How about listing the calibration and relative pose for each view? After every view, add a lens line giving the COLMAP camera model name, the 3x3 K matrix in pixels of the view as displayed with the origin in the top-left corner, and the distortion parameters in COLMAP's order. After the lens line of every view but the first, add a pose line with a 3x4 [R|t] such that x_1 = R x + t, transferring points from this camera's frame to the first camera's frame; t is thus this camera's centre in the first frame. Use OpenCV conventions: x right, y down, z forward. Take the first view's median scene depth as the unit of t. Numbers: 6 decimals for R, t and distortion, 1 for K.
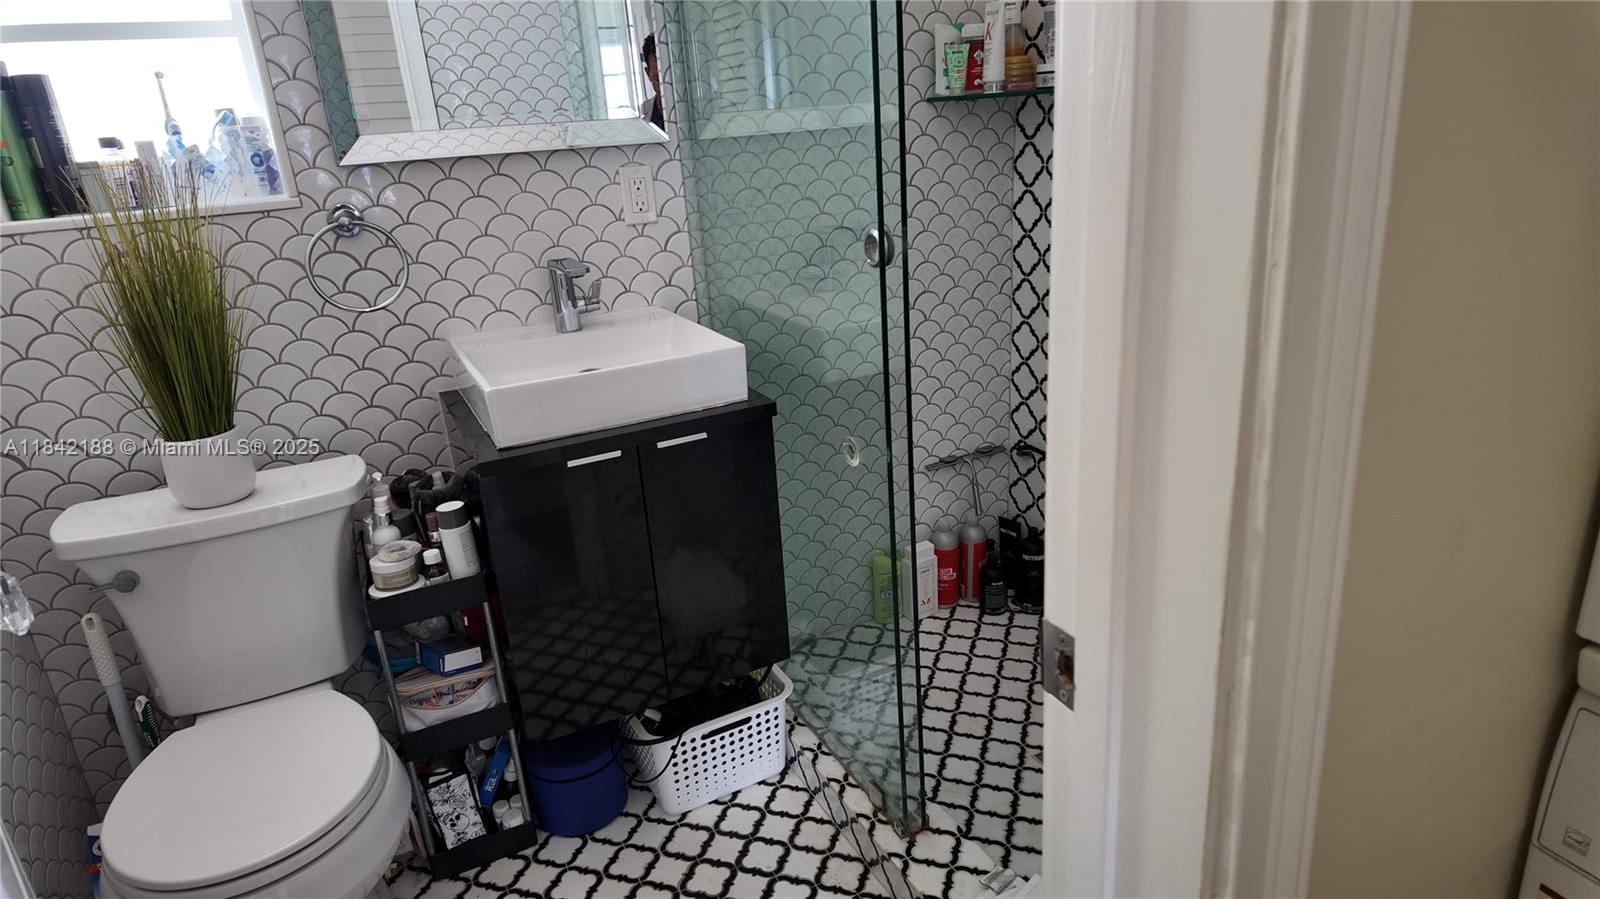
lens RADIAL K [[912.5, 0, 803.5], [0, 912.5, 467.1], [0, 0, 1]] dist [0.042929, -0.036939]
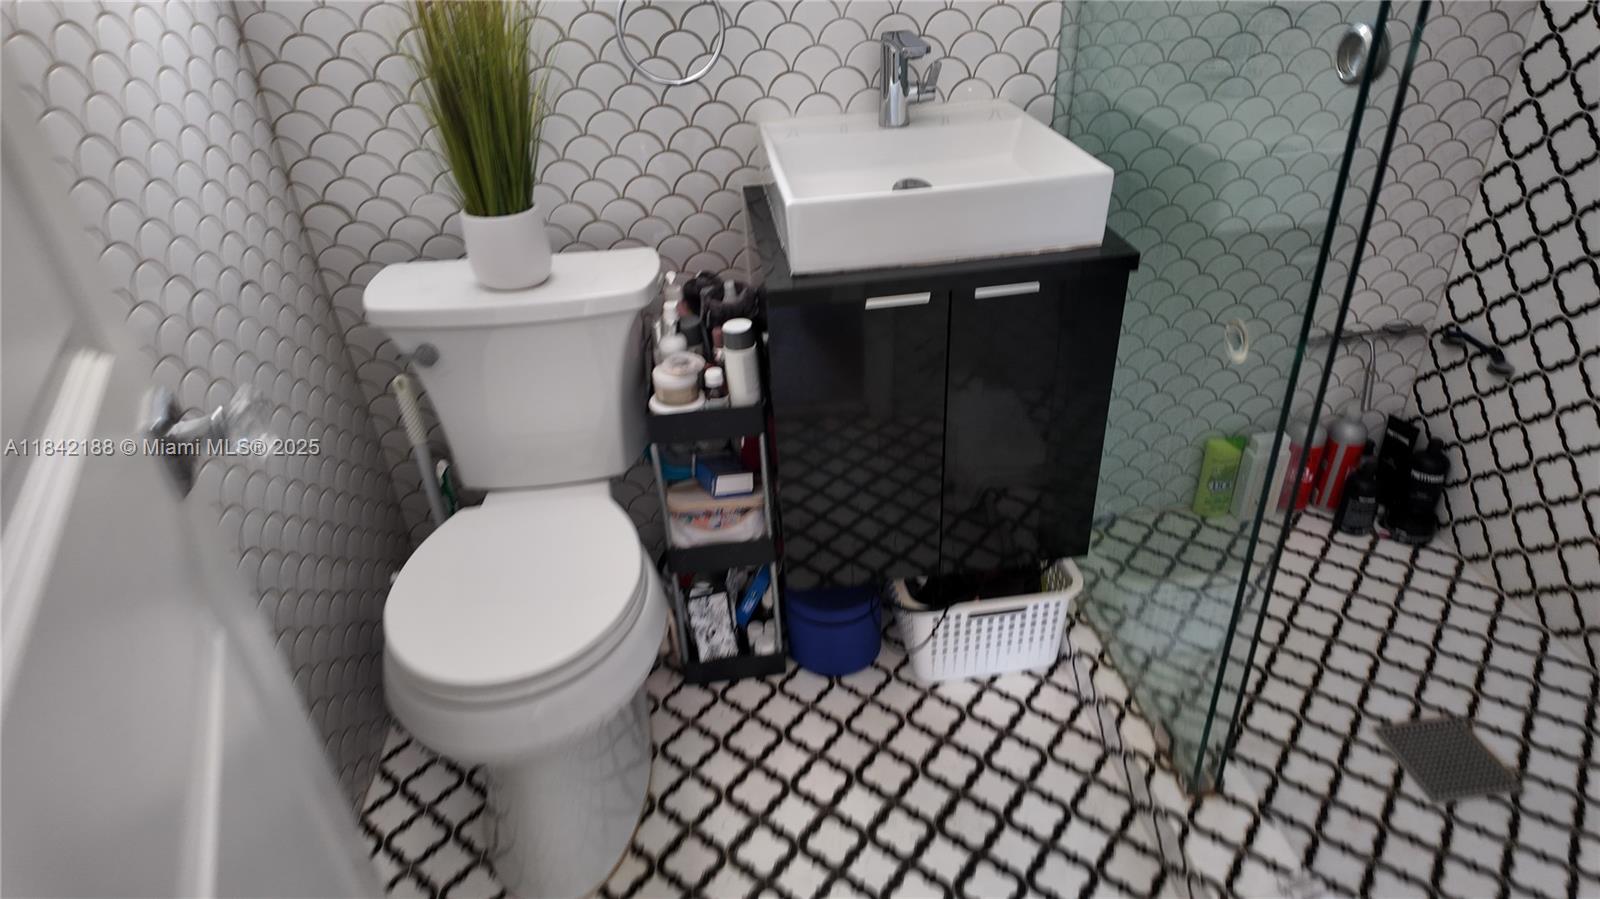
lens RADIAL K [[912.5, 0, 818.4], [0, 912.5, 452.5], [0, 0, 1]] dist [0.042929, -0.036939]
pose [[0.943653, 0.193486, -0.268480, -0.041246], [-0.130600, 0.963159, 0.235091, -0.050880], [0.304076, -0.186781, 0.934158, 0.148759]]
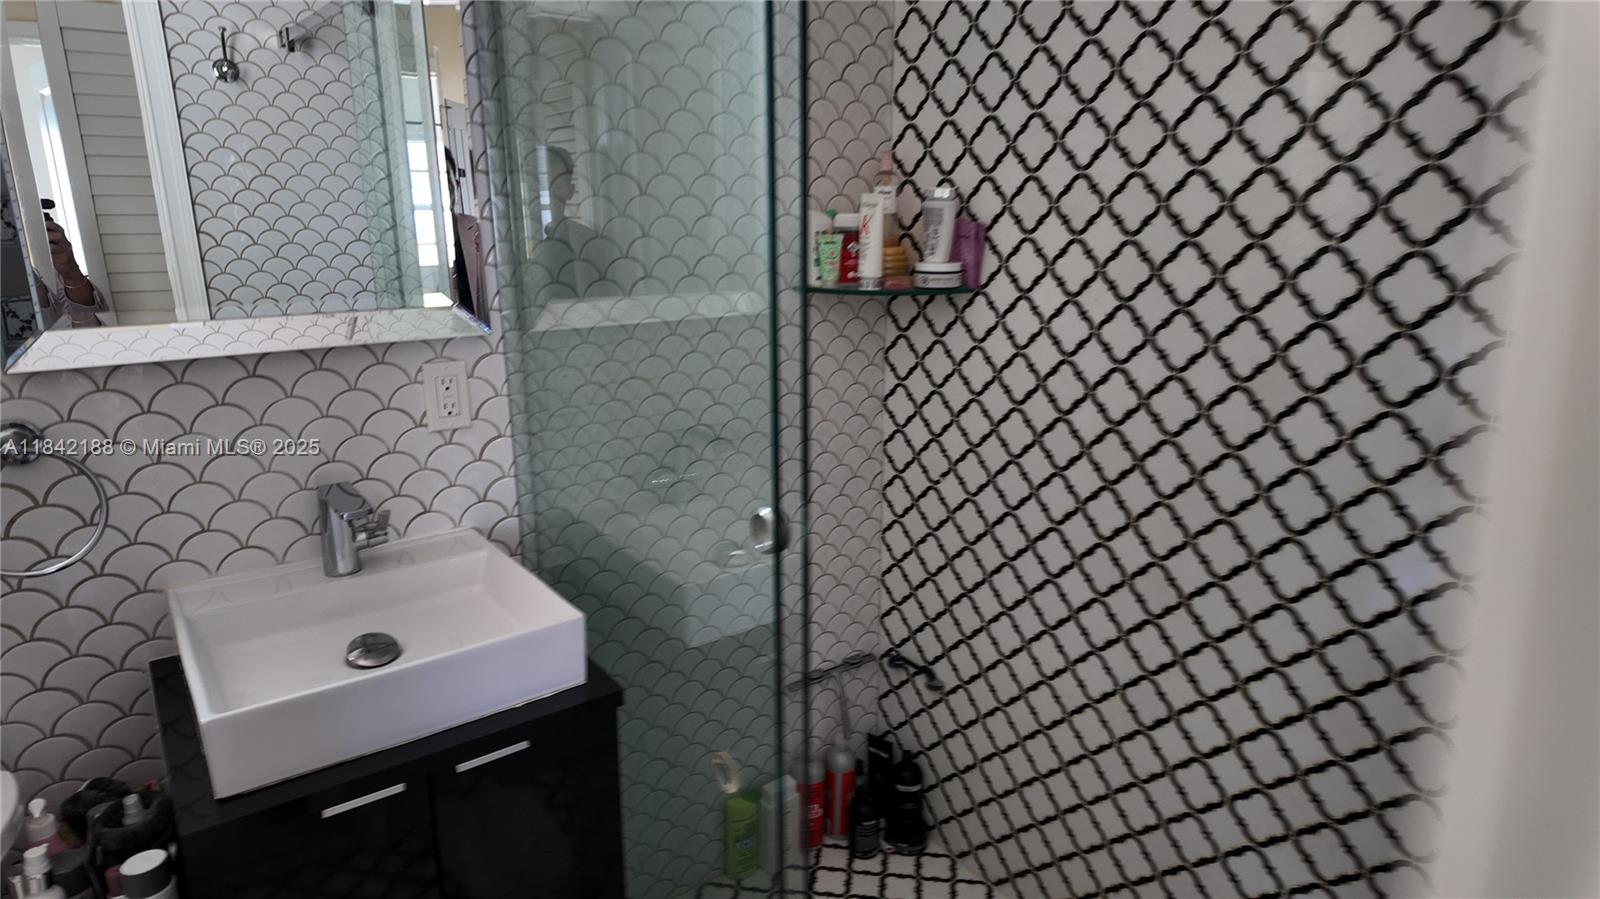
lens RADIAL K [[912.5, 0, 793.1], [0, 912.5, 457.6], [0, 0, 1]] dist [0.042929, -0.036939]
pose [[0.983172, 0.016730, 0.181912, -0.029825], [0.001717, 0.994907, -0.100780, -0.169397], [-0.182672, 0.099396, 0.978137, 0.173377]]
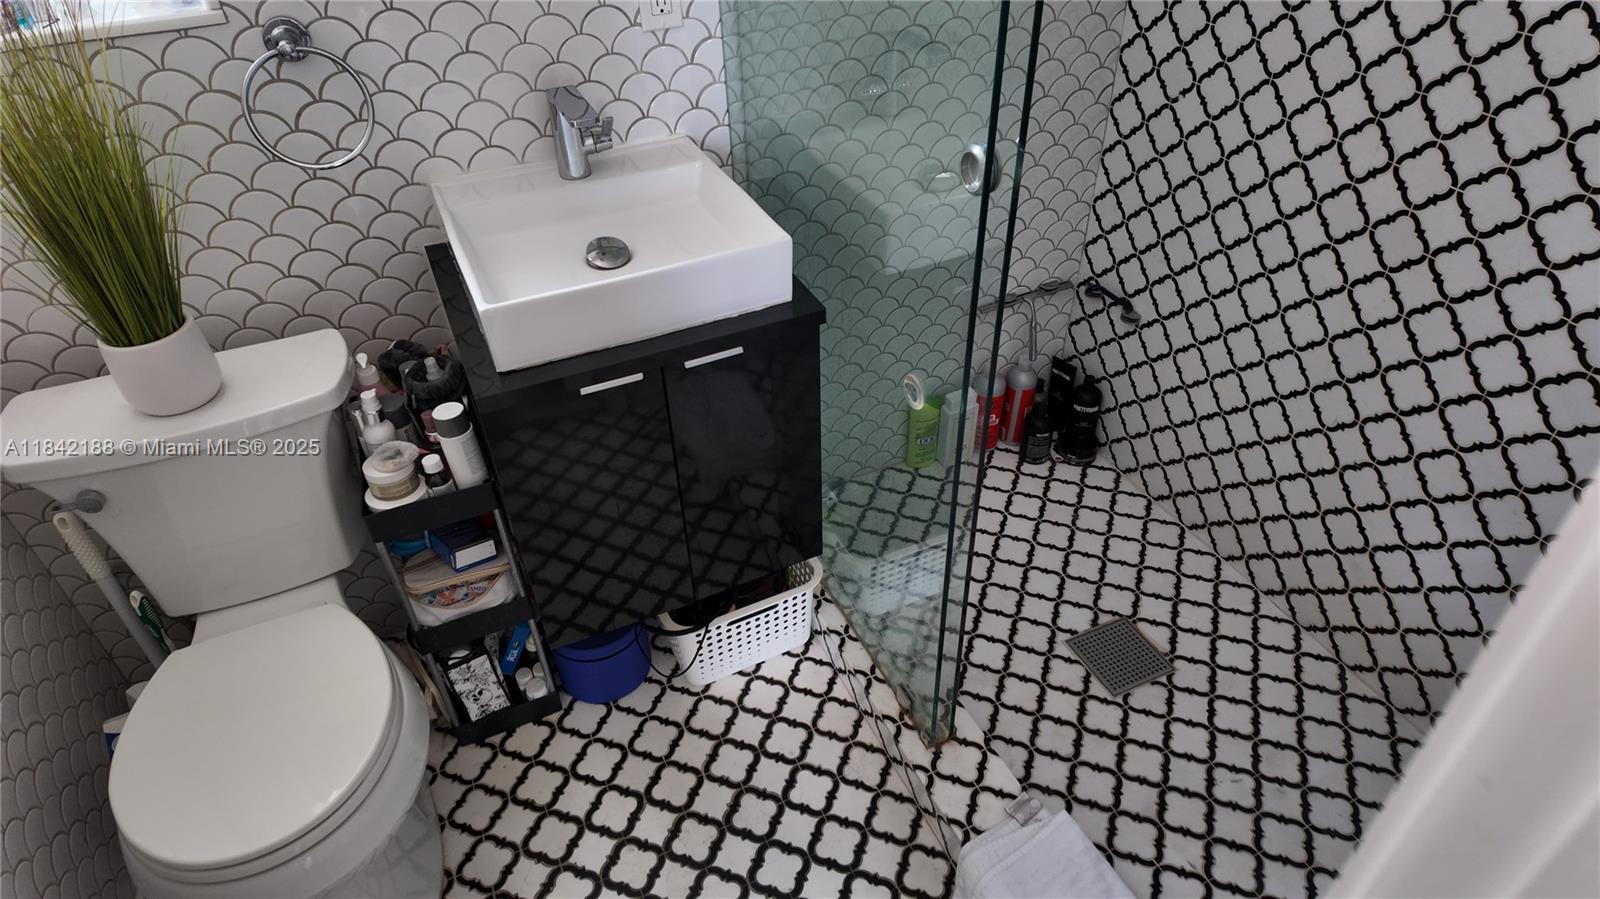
lens RADIAL K [[912.5, 0, 801.6], [0, 912.5, 444.5], [0, 0, 1]] dist [0.042929, -0.036939]
pose [[0.998625, 0.052302, -0.003679, -0.038658], [-0.048361, 0.945940, 0.320715, -0.198632], [0.020254, -0.320096, 0.947169, 0.148866]]
